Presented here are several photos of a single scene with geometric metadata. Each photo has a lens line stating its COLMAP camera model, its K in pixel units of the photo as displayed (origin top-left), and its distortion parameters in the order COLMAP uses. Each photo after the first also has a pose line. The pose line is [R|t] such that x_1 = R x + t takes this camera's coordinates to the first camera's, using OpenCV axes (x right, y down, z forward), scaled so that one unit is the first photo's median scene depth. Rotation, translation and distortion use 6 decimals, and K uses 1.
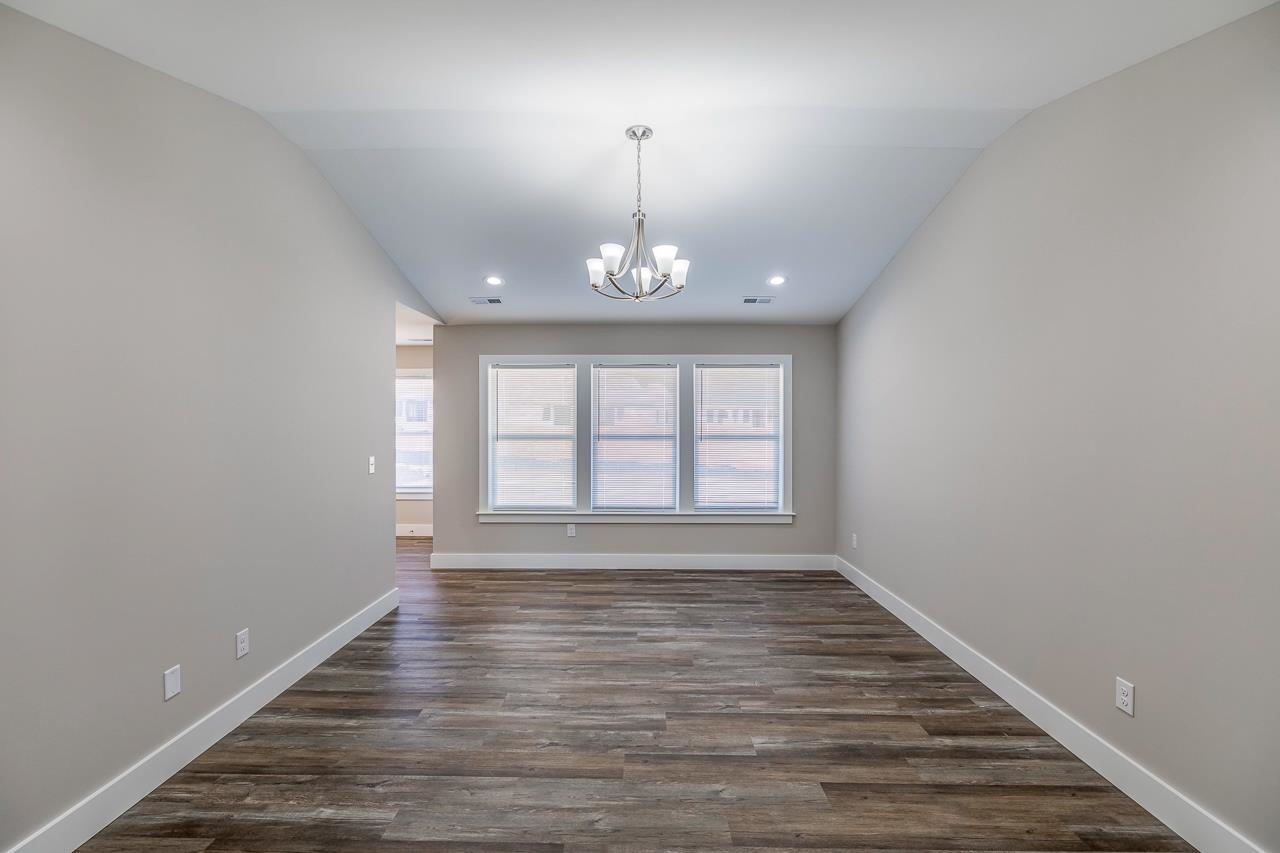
lens RADIAL K [[553.9, 0, 631.3], [0, 553.9, 422.4], [0, 0, 1]] dist [-0.000206, 0.000005]
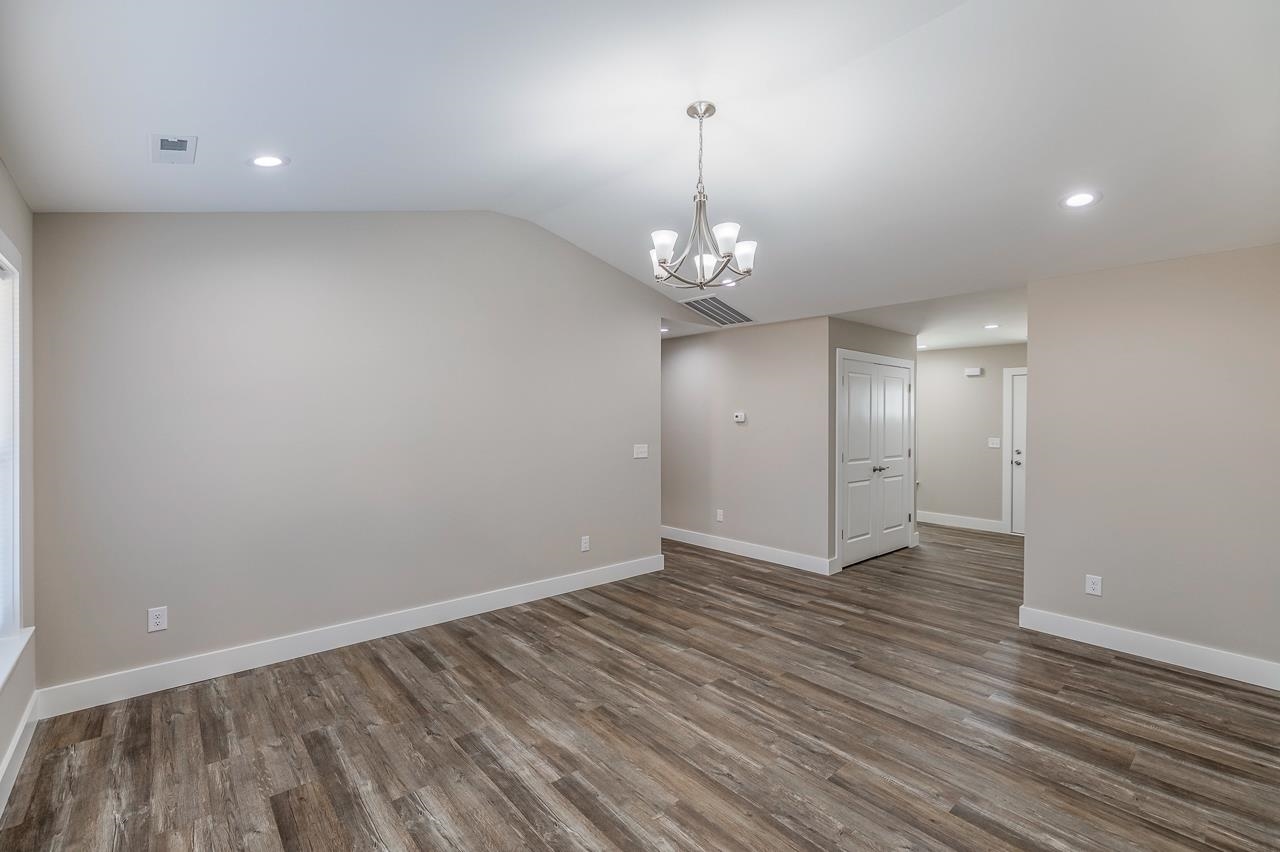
lens RADIAL K [[553.9, 0, 632.7], [0, 553.9, 420.4], [0, 0, 1]] dist [-0.000206, 0.000005]
pose [[-0.668845, -0.010181, 0.743332, -0.400956], [-0.002740, 0.999933, 0.011230, -0.001898], [-0.743397, 0.005475, -0.668828, 1.132860]]
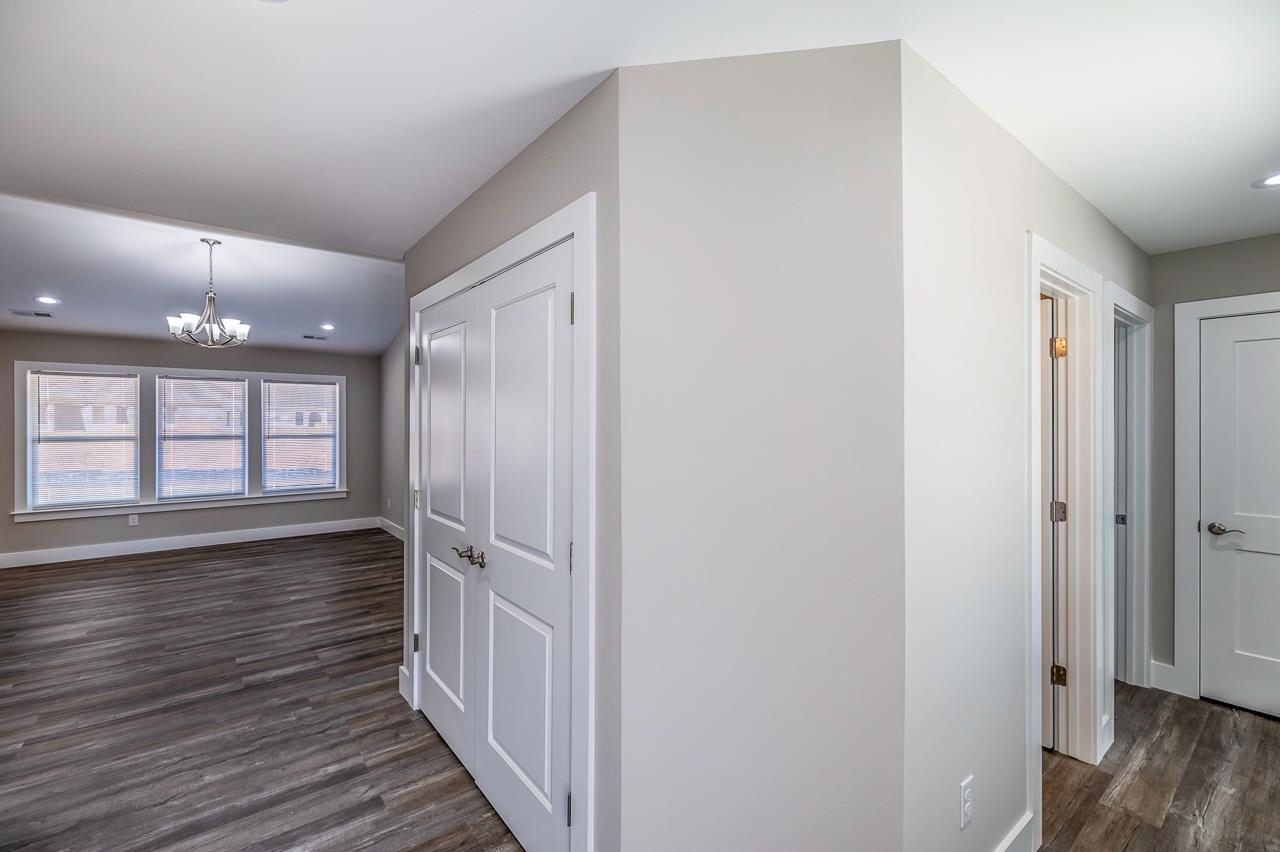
lens RADIAL K [[553.9, 0, 630.3], [0, 553.9, 424.3], [0, 0, 1]] dist [-0.000206, 0.000005]
pose [[0.780660, -0.002536, 0.624950, -0.026811], [0.003844, 0.999992, -0.000744, 0.003191], [-0.624944, 0.002983, 0.780664, -0.646822]]
